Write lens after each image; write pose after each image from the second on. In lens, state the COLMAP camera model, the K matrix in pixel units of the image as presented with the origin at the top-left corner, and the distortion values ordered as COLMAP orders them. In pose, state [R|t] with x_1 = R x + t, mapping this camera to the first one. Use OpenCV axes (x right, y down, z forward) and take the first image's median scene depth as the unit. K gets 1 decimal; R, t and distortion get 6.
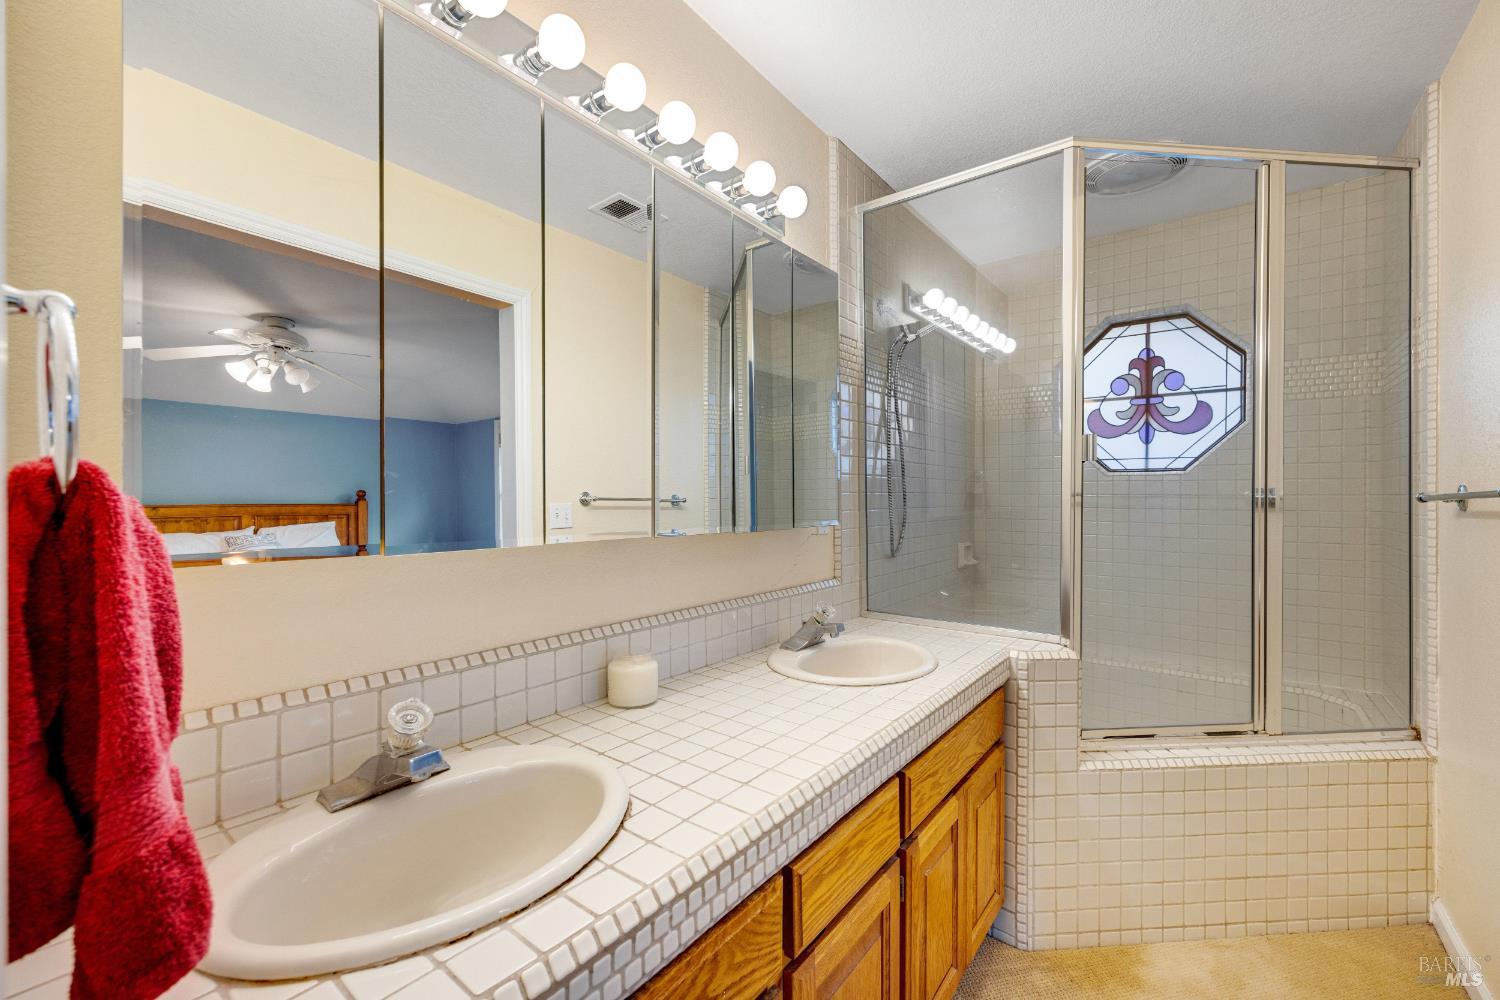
lens RADIAL K [[603.3, 0, 753.3], [0, 603.3, 497.5], [0, 0, 1]] dist [-0.019629, -0.000512]
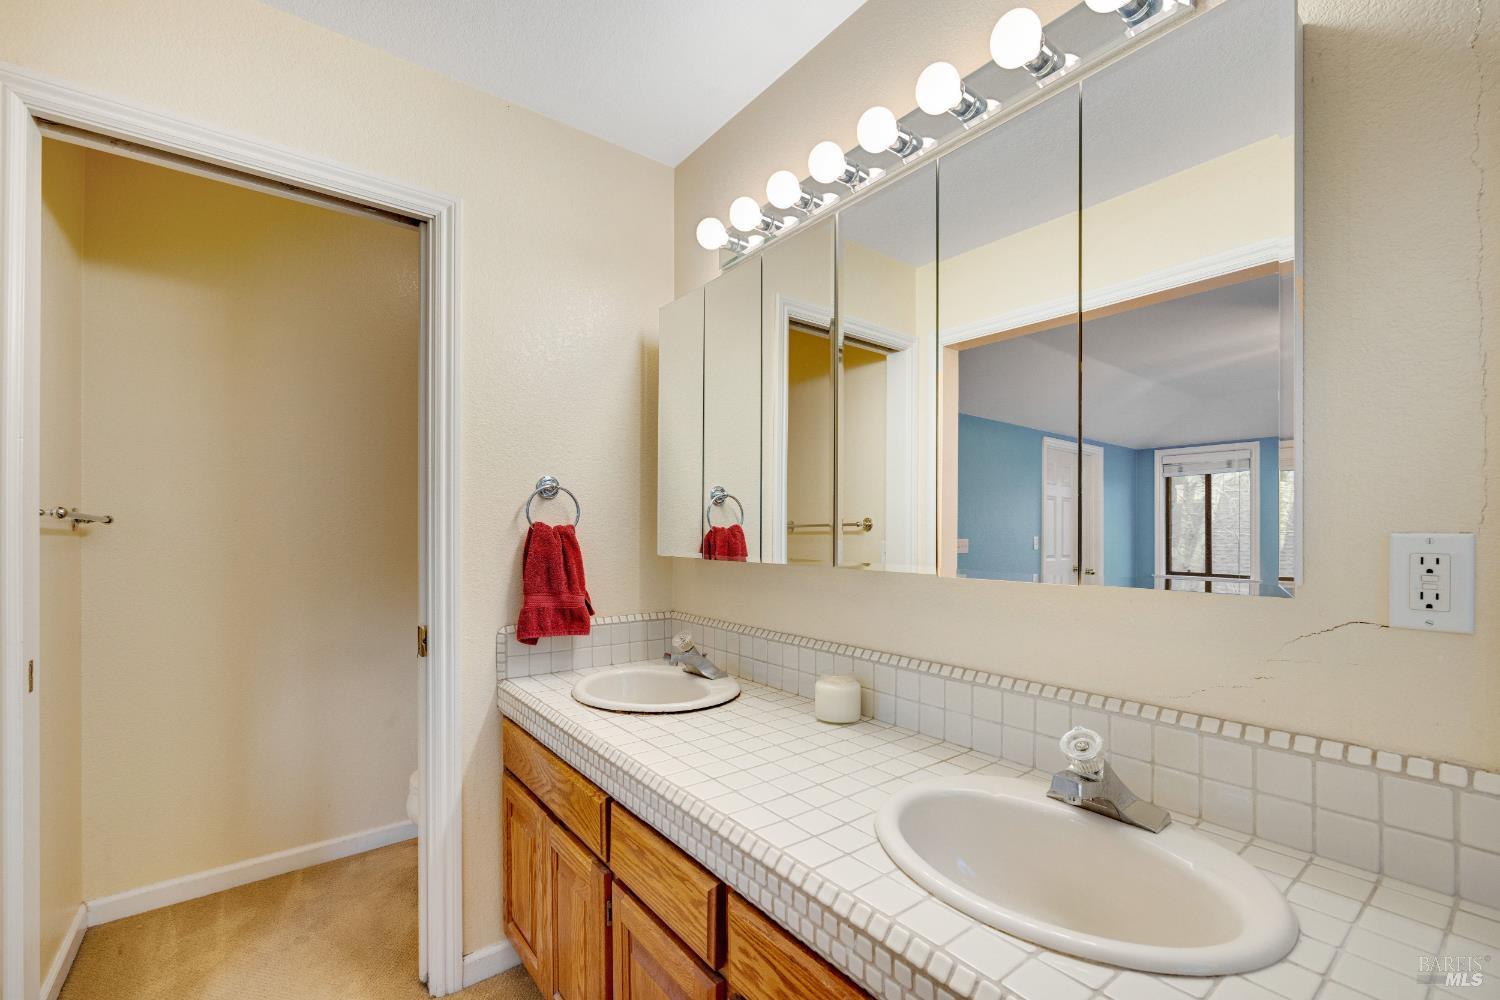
lens RADIAL K [[603.3, 0, 742.1], [0, 603.3, 512.4], [0, 0, 1]] dist [-0.019629, -0.000512]
pose [[-0.233276, -0.016656, -0.972268, 0.933969], [0.004847, 0.999821, -0.018291, -0.014827], [0.972399, -0.008980, -0.233153, 1.120414]]
